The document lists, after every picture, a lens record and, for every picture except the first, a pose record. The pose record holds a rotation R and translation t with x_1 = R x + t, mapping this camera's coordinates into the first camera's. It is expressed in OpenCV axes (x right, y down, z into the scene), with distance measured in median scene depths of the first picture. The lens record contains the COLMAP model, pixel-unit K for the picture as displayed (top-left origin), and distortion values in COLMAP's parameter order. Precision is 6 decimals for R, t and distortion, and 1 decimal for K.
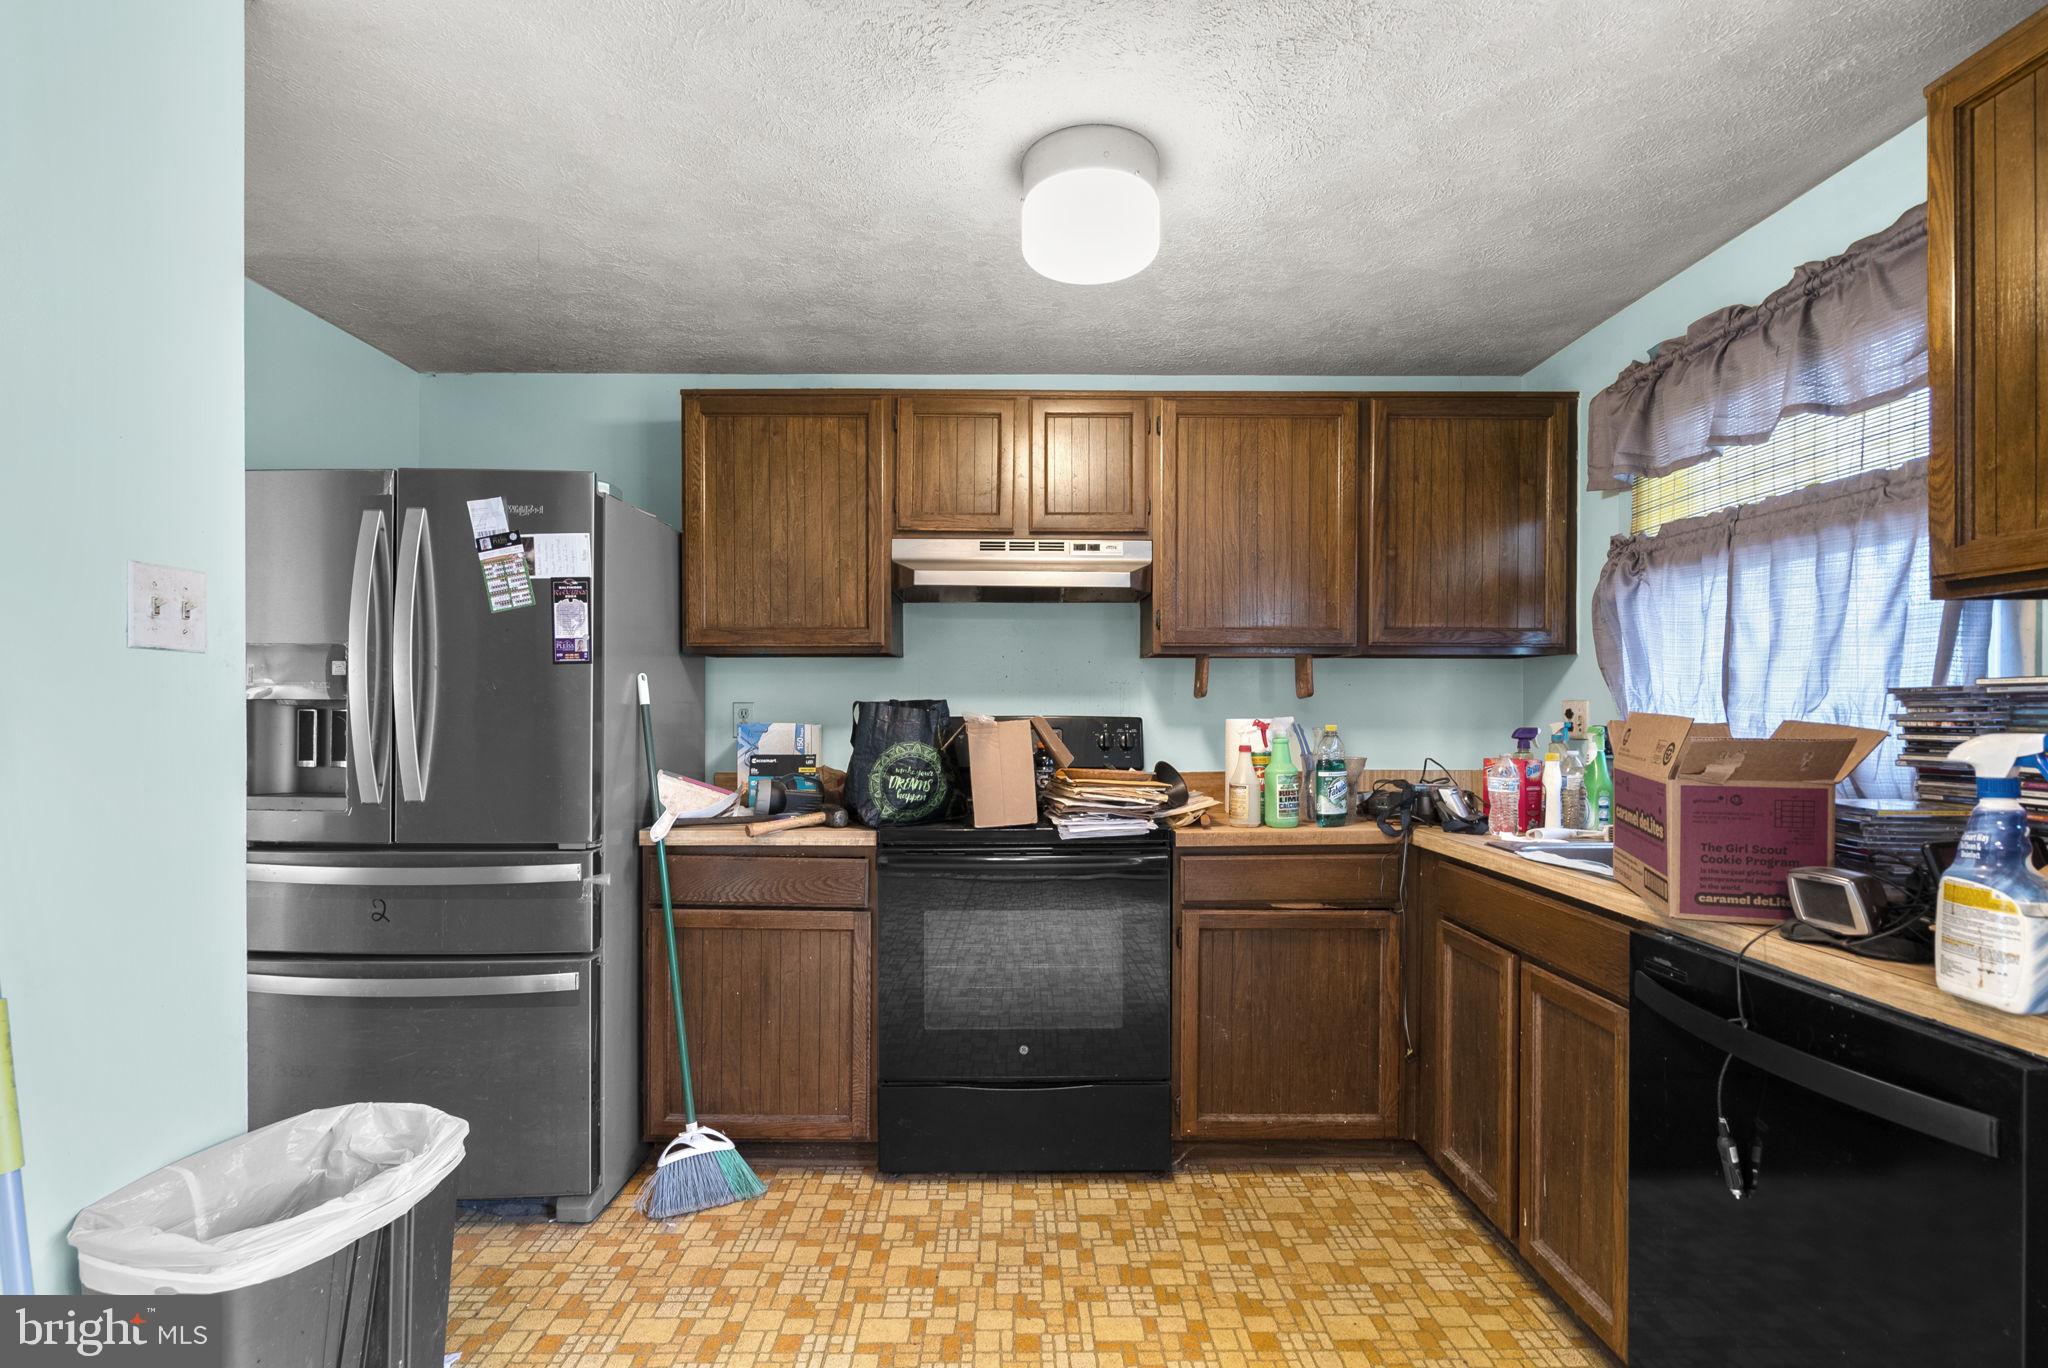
lens RADIAL K [[944.7, 0, 1017.7], [0, 944.7, 713.9], [0, 0, 1]] dist [-0.001903, 0.001538]
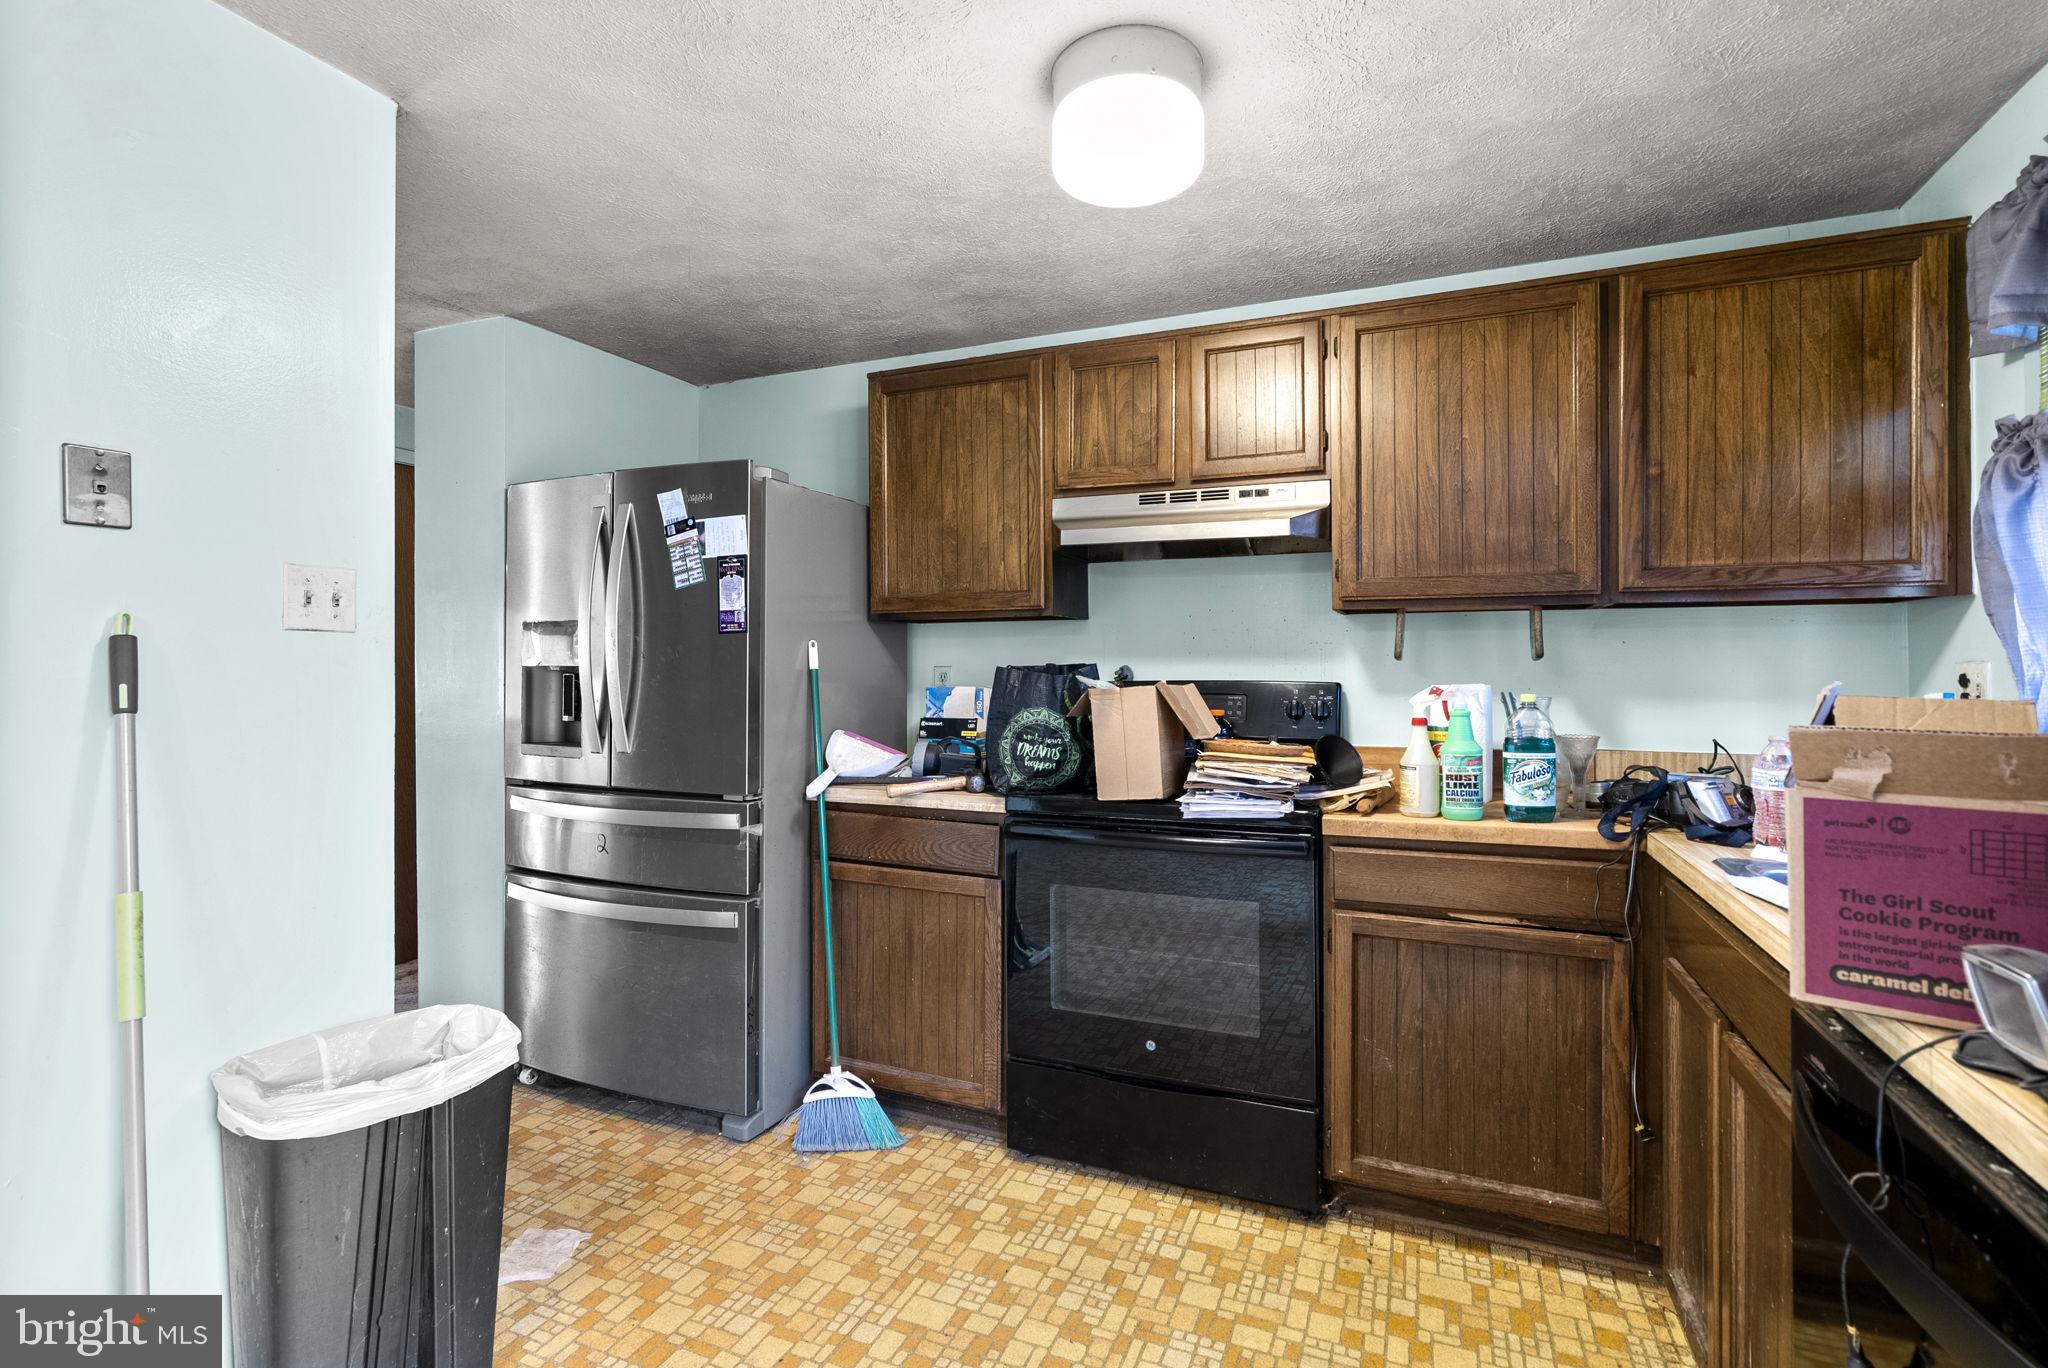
lens RADIAL K [[951.4, 0, 1033.3], [0, 951.4, 661.8], [0, 0, 1]] dist [-0.003983, 0.004422]
pose [[0.918809, -0.003770, -0.394684, 0.270674], [-0.001098, 0.999926, -0.012108, -0.005804], [0.394701, 0.011558, 0.918737, 0.103064]]
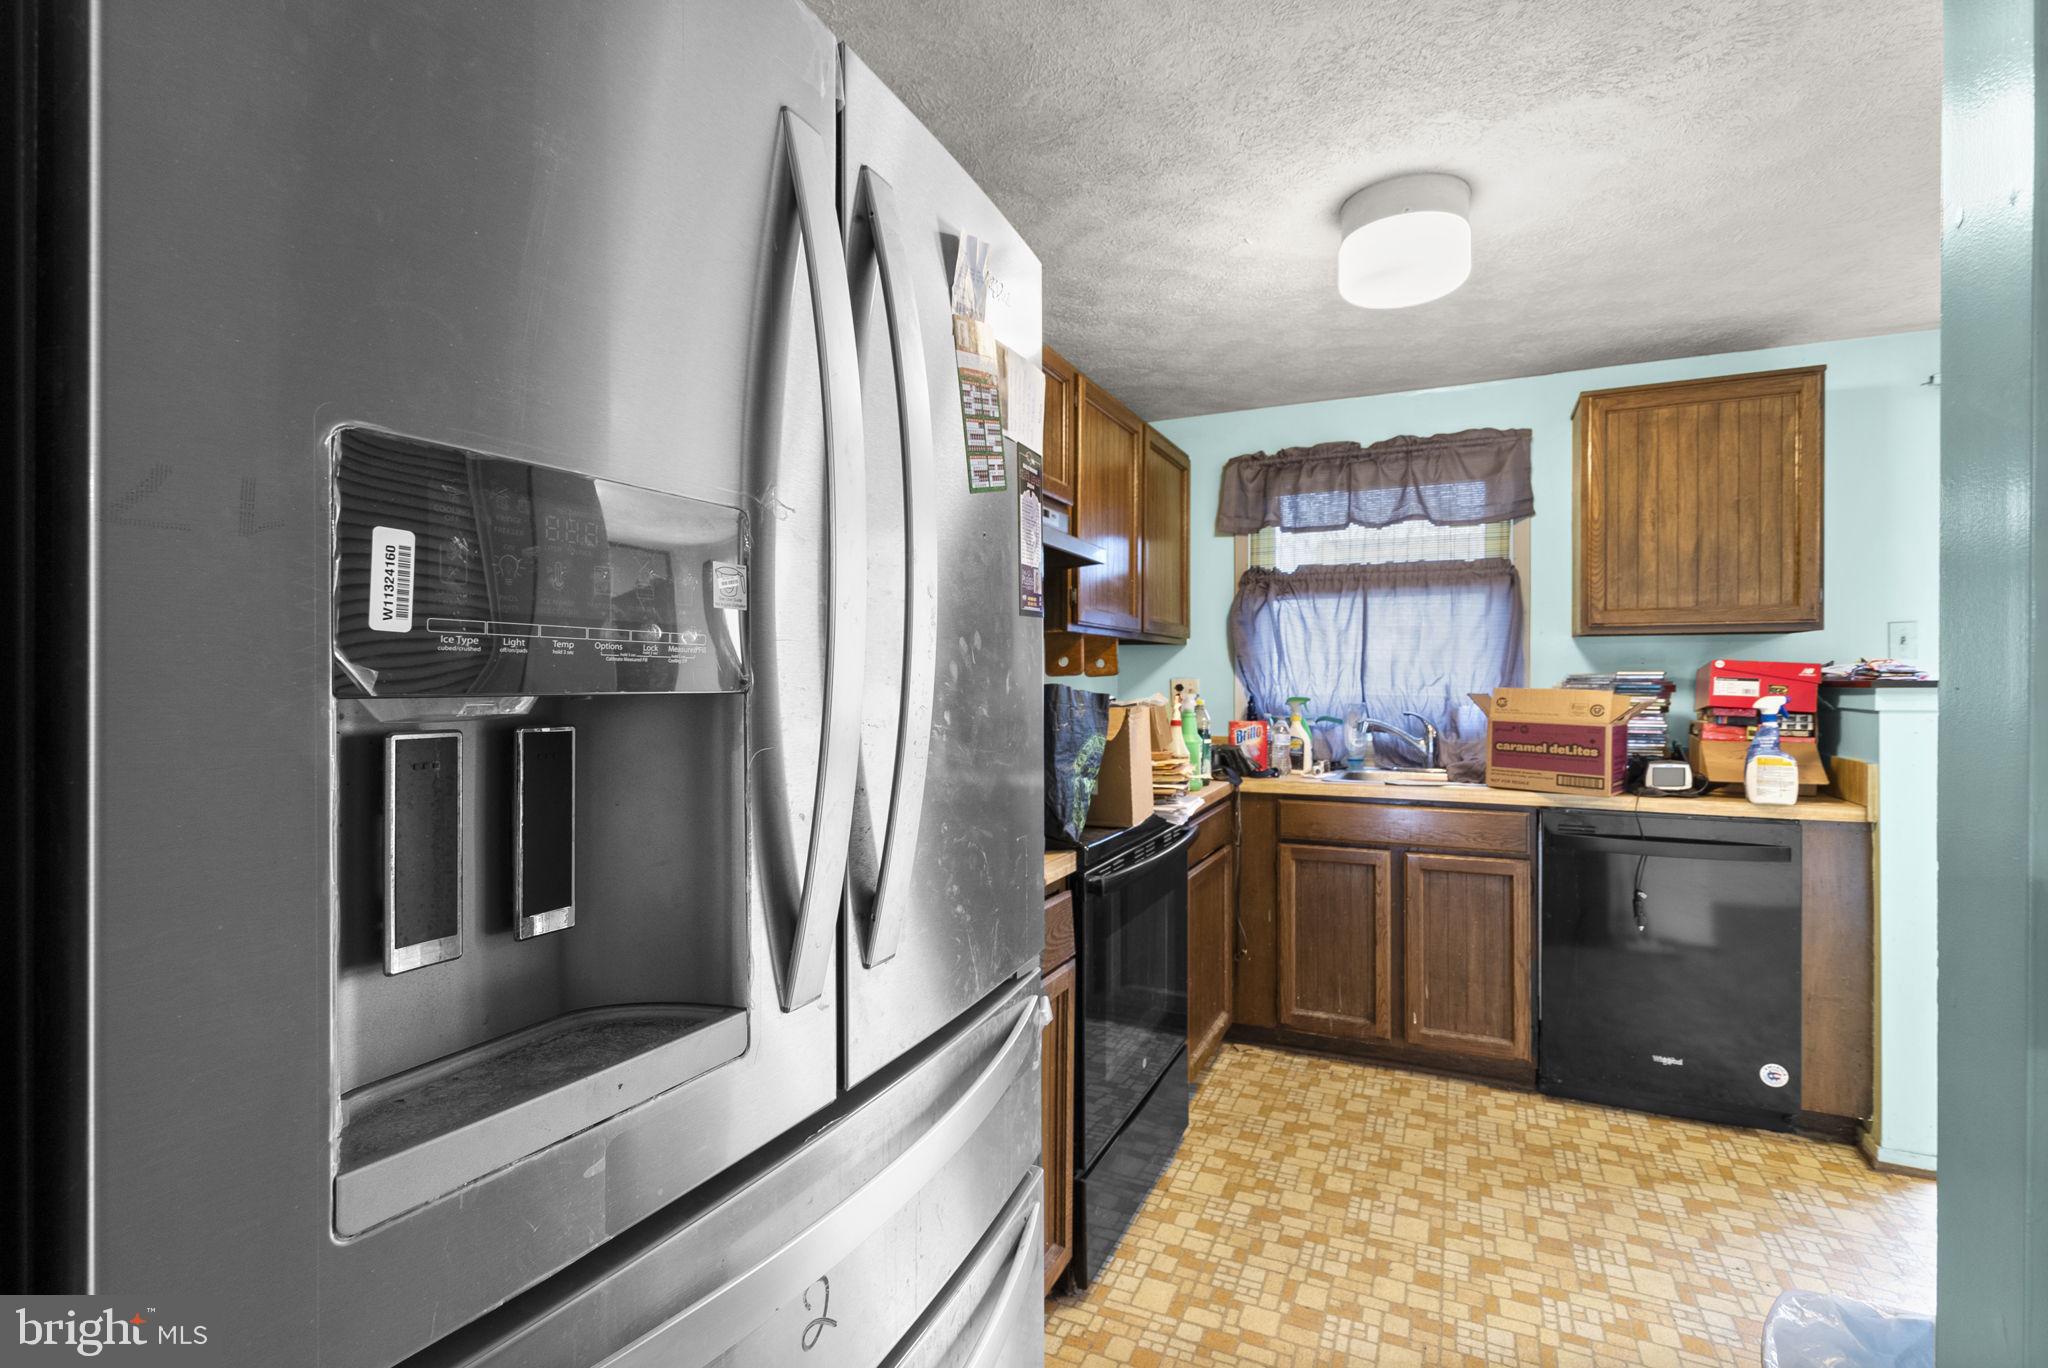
lens RADIAL K [[934.8, 0, 1024.0], [0, 934.8, 684.0], [0, 0, 1]] dist [0.000847, 0.000503]
pose [[0.431905, -0.007368, 0.901889, -0.866425], [0.007640, 0.999961, 0.004511, -0.015887], [-0.901887, 0.004942, 0.431945, 0.720367]]
